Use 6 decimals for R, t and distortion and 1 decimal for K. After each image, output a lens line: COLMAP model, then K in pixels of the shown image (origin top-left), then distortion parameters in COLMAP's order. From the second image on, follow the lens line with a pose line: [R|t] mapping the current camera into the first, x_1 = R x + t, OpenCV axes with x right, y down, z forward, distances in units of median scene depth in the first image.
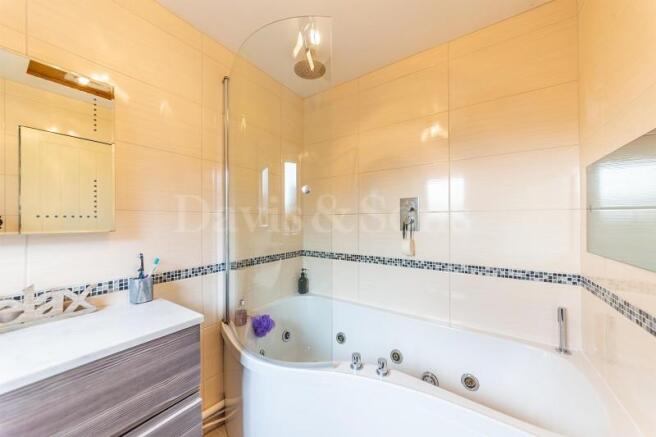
lens RADIAL K [[236.0, 0, 331.2], [0, 236.0, 218.0], [0, 0, 1]] dist [-0.000347, -0.000144]
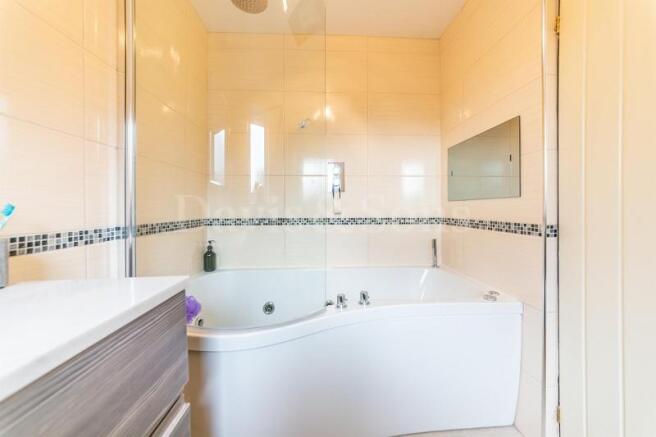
lens RADIAL K [[234.8, 0, 338.3], [0, 234.8, 205.4], [0, 0, 1]] dist [-0.000117, -0.000052]
pose [[0.784800, 0.003639, 0.619738, -0.388118], [-0.004305, 0.999991, -0.000420, 0.132169], [-0.619734, -0.002338, 0.784809, 0.140659]]
